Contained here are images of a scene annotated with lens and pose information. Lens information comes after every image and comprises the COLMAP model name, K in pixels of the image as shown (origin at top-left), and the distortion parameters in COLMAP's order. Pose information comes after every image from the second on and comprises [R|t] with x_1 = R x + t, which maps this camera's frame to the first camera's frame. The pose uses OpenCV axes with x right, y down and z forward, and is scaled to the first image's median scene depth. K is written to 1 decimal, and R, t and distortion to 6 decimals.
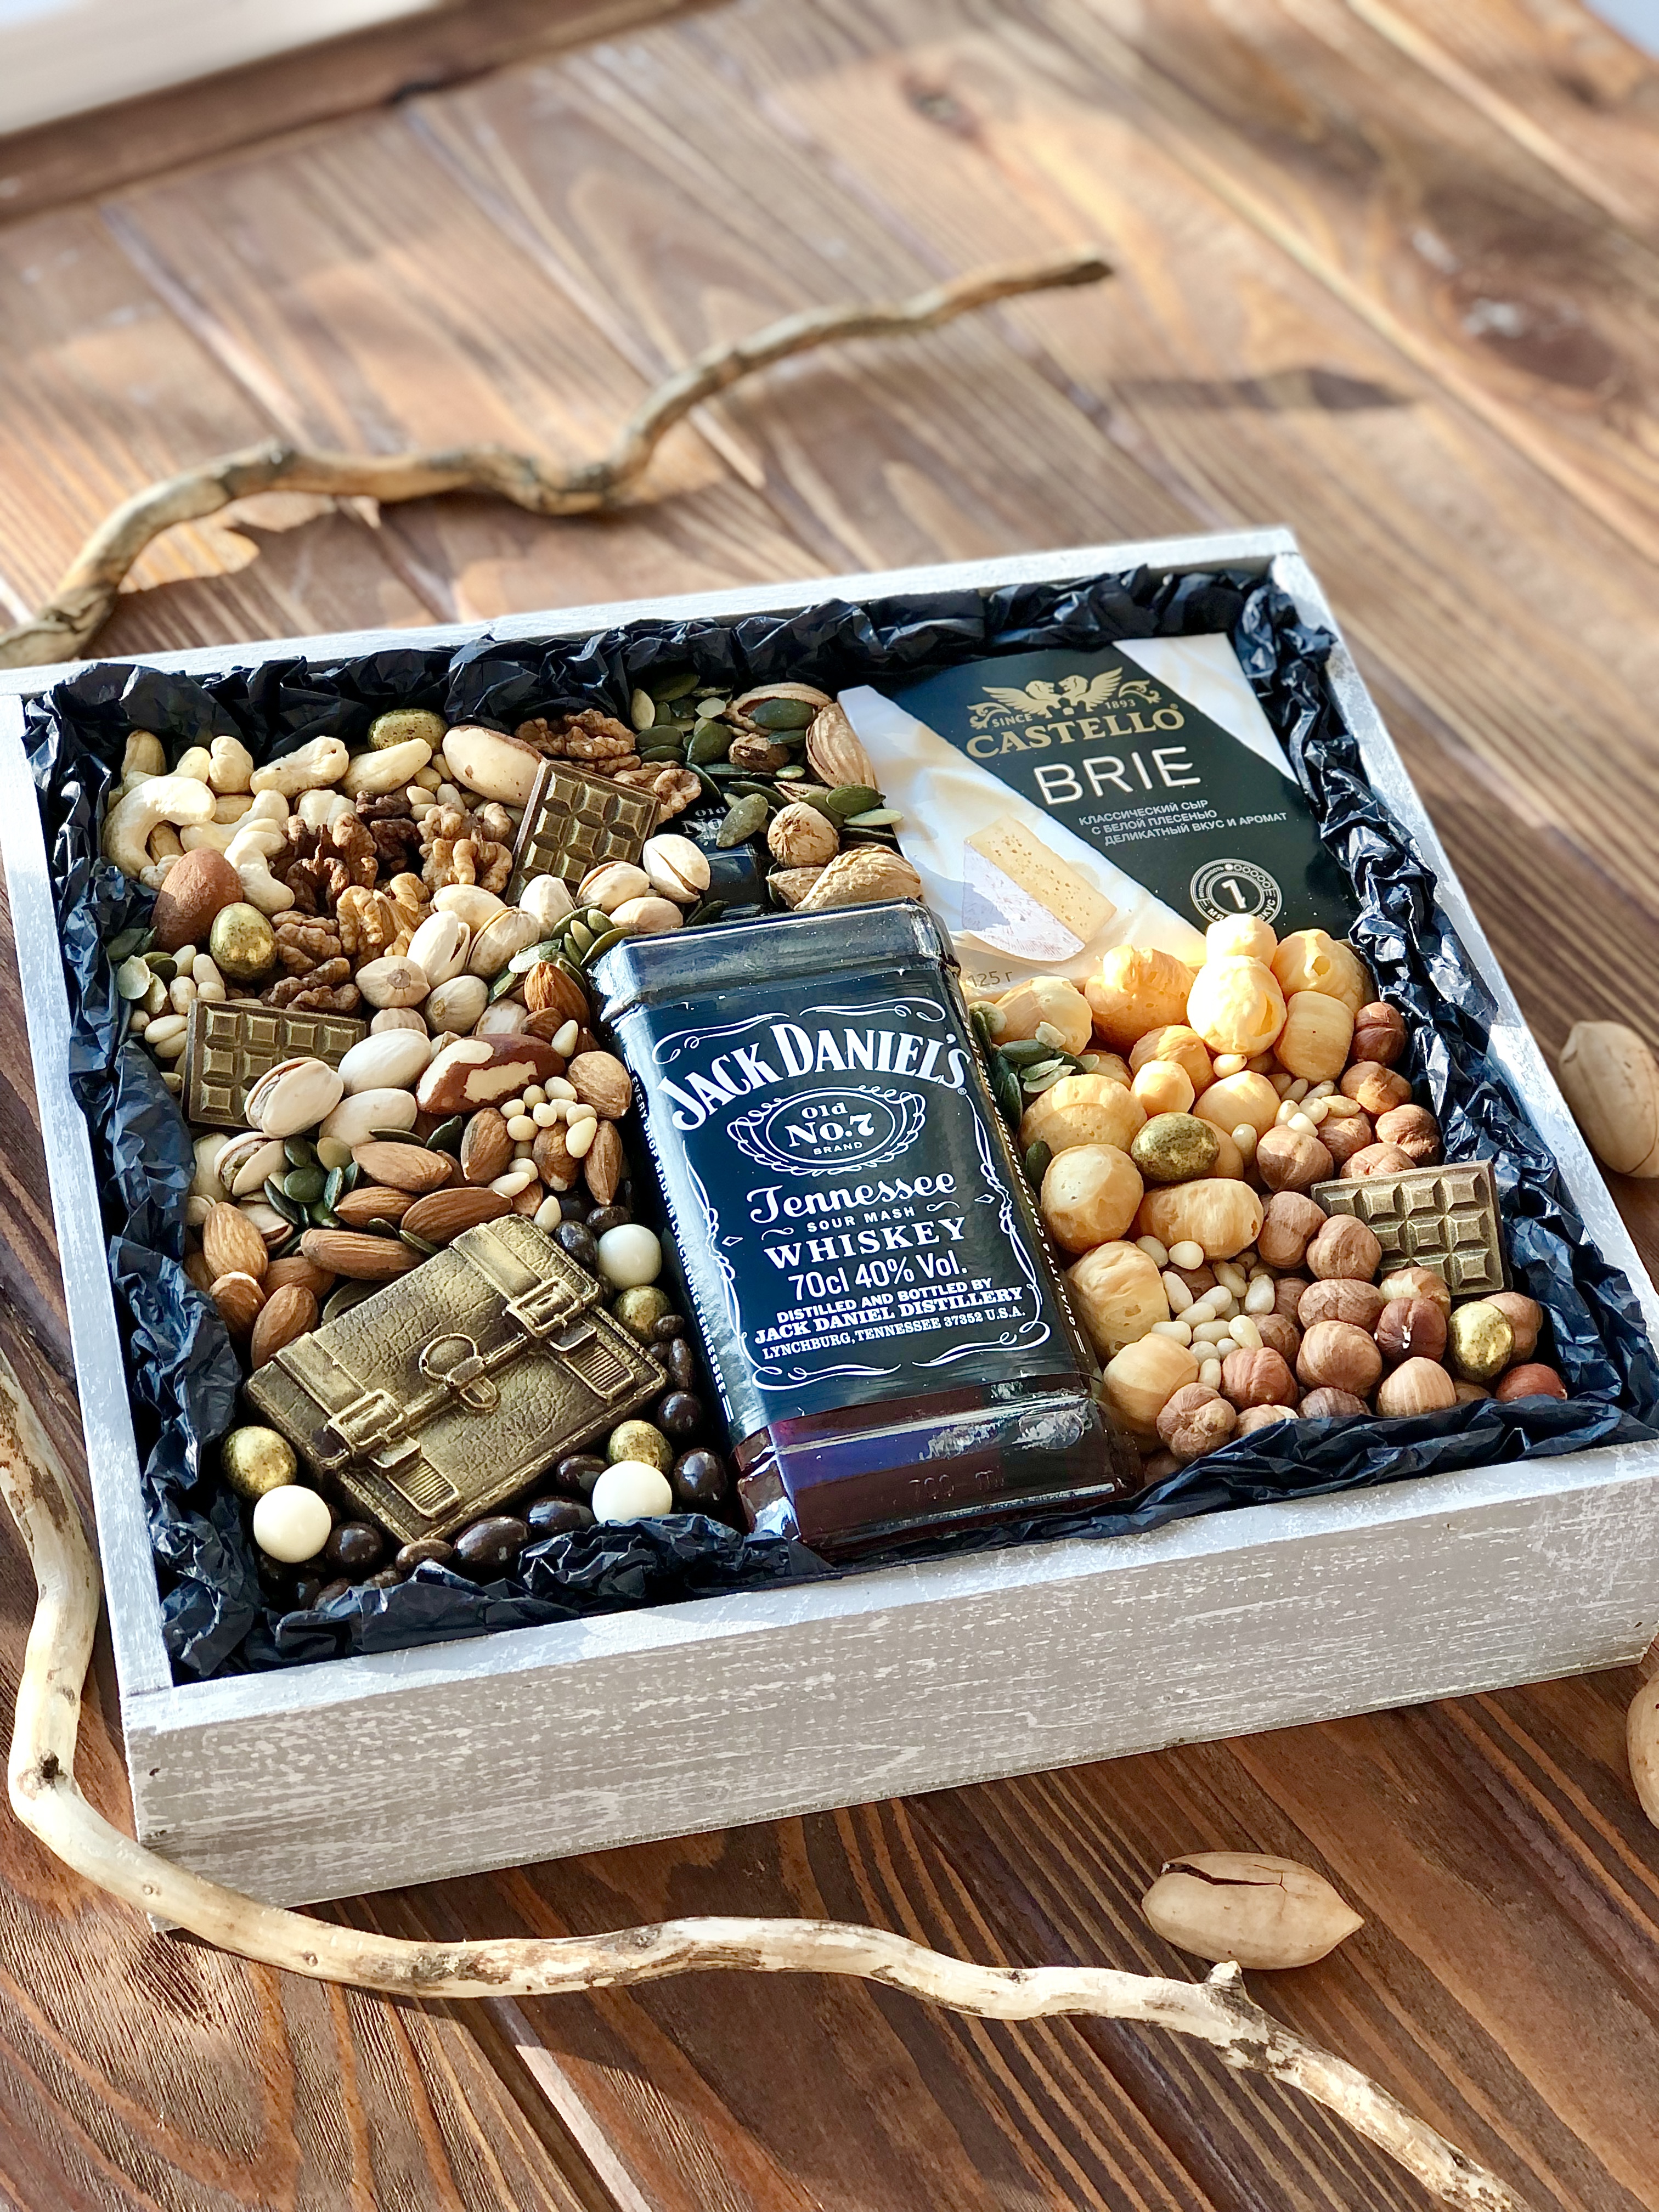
lens RADIAL K [[3703.2, 0, 803.1], [0, 3703.2, 1102.7], [0, 0, 1]] dist [-0.153576, 1.629974]
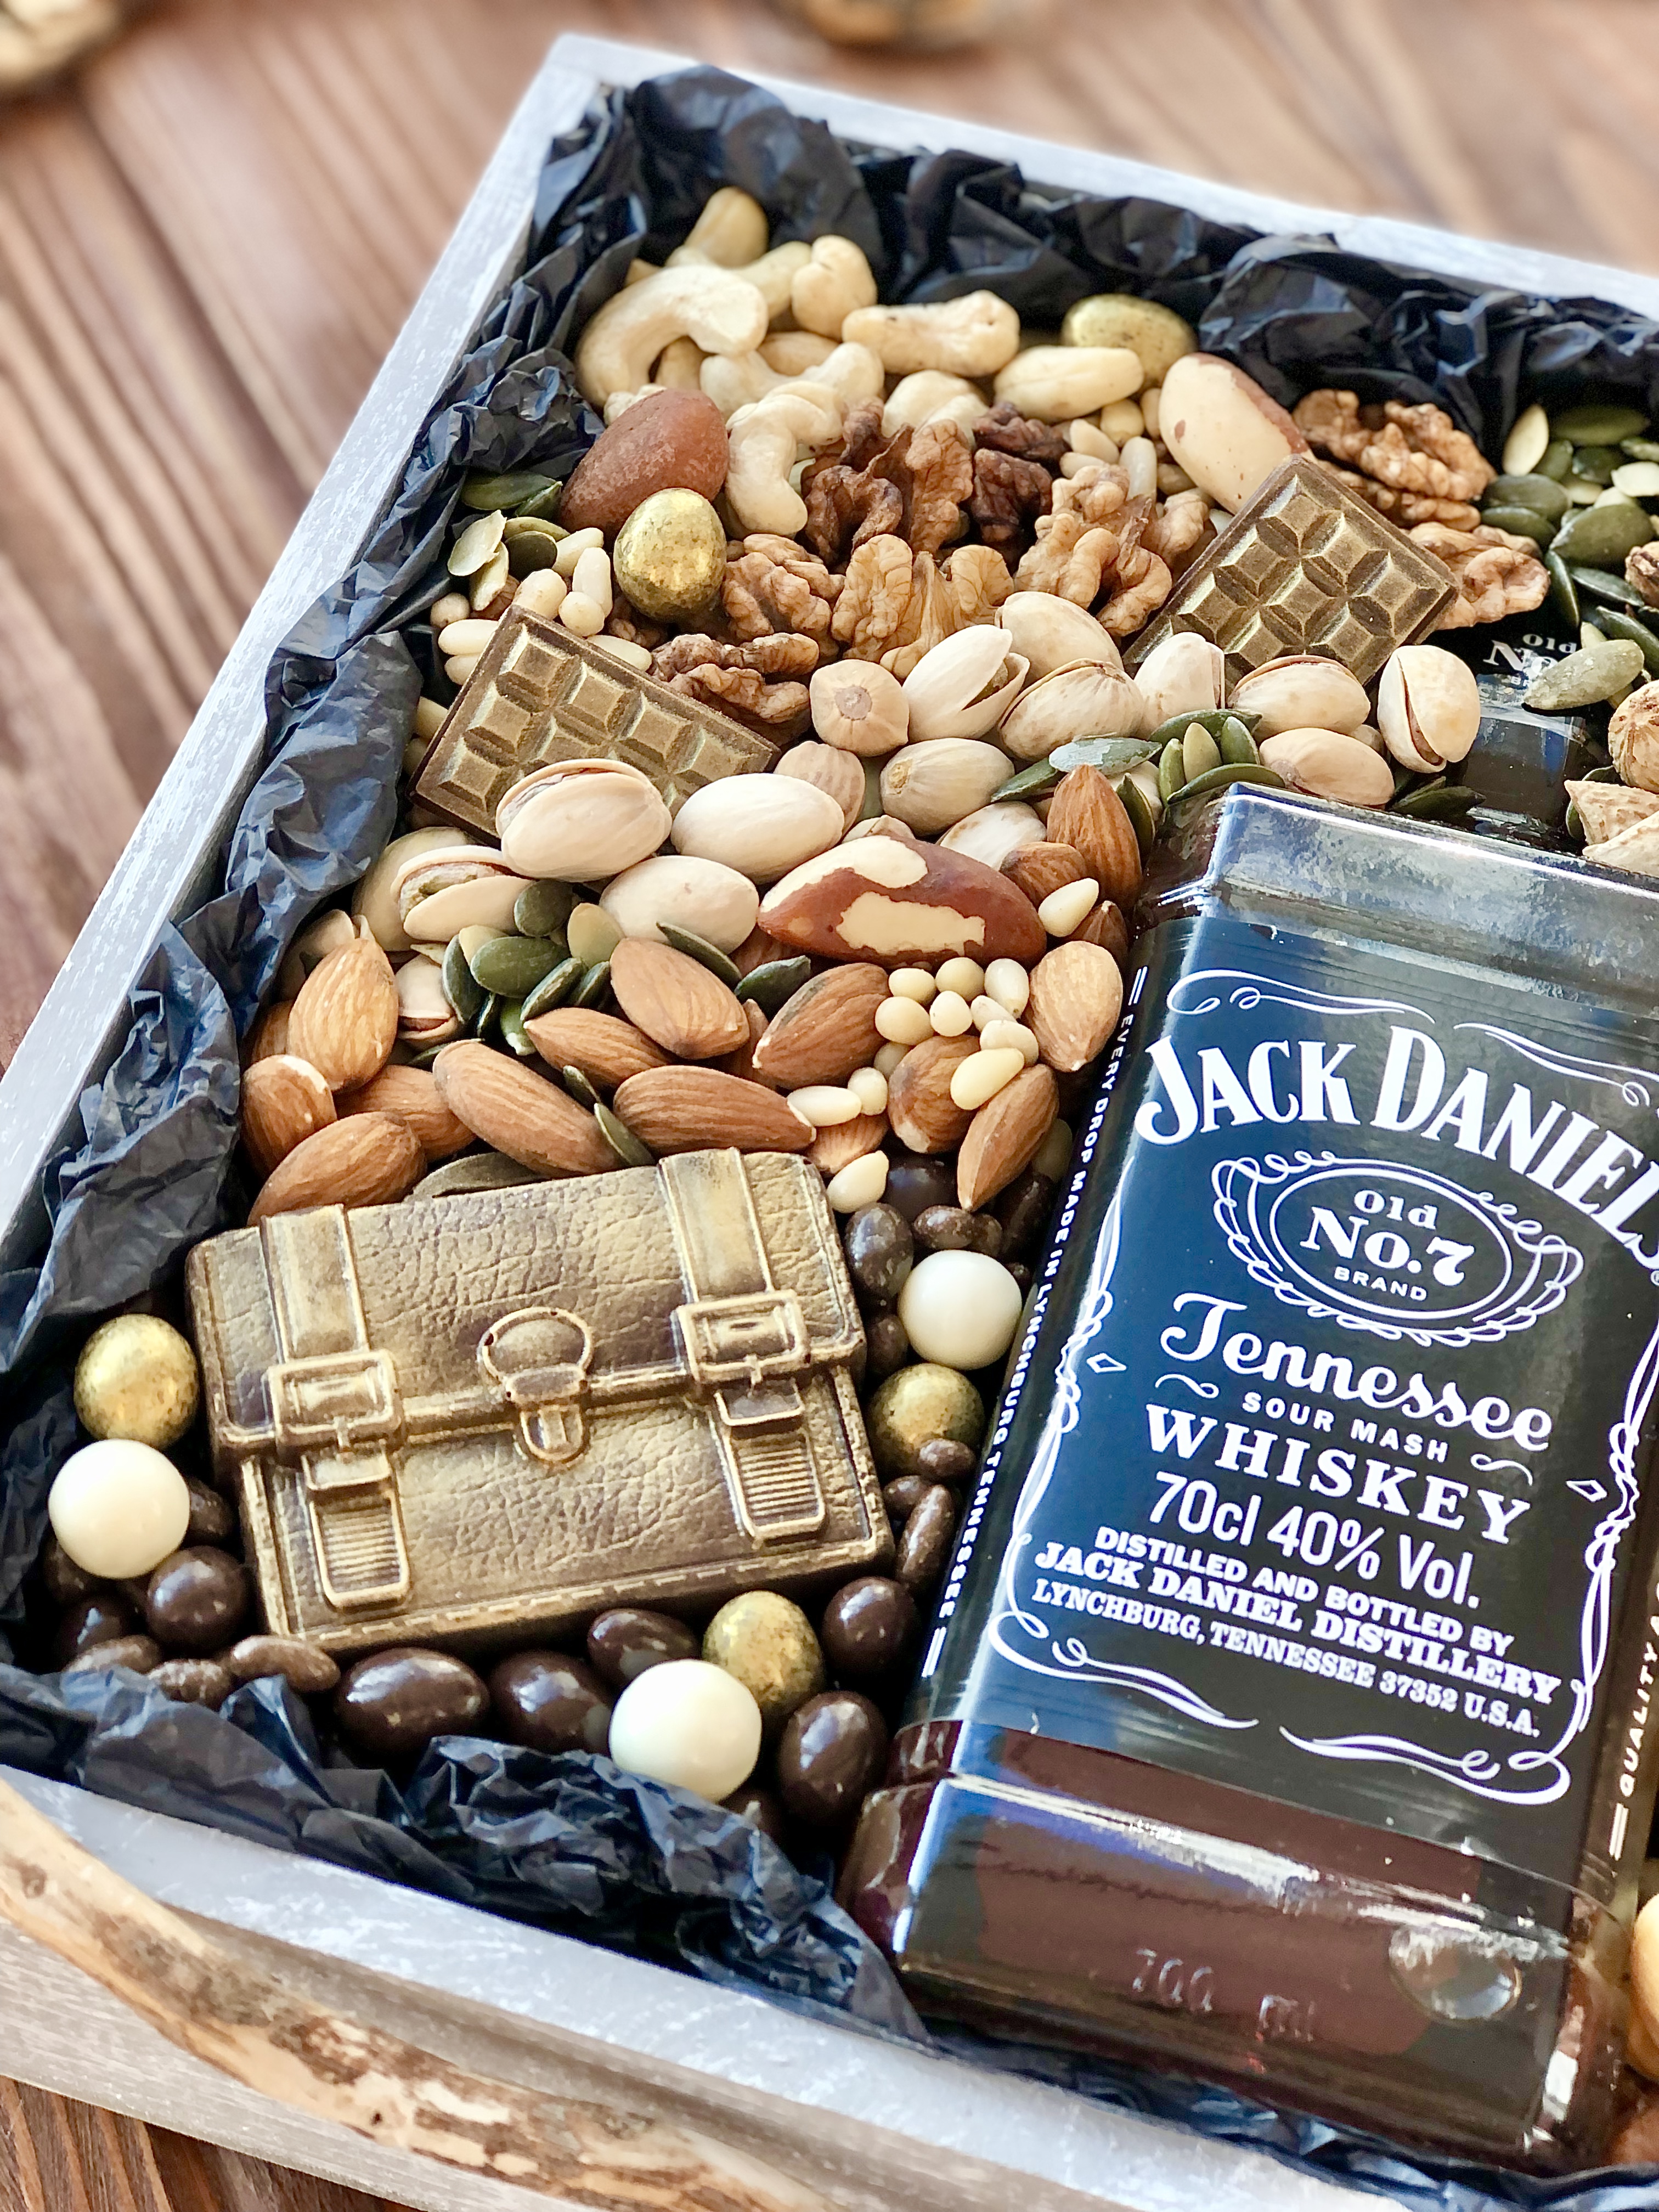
lens RADIAL K [[3703.2, 0, 803.1], [0, 3703.2, 1102.7], [0, 0, 1]] dist [-0.153576, 1.629974]
pose [[0.859909, 0.394291, -0.324179, 0.101153], [-0.369954, 0.918982, 0.136406, -0.054191], [0.351698, 0.002634, 0.936110, 0.471038]]
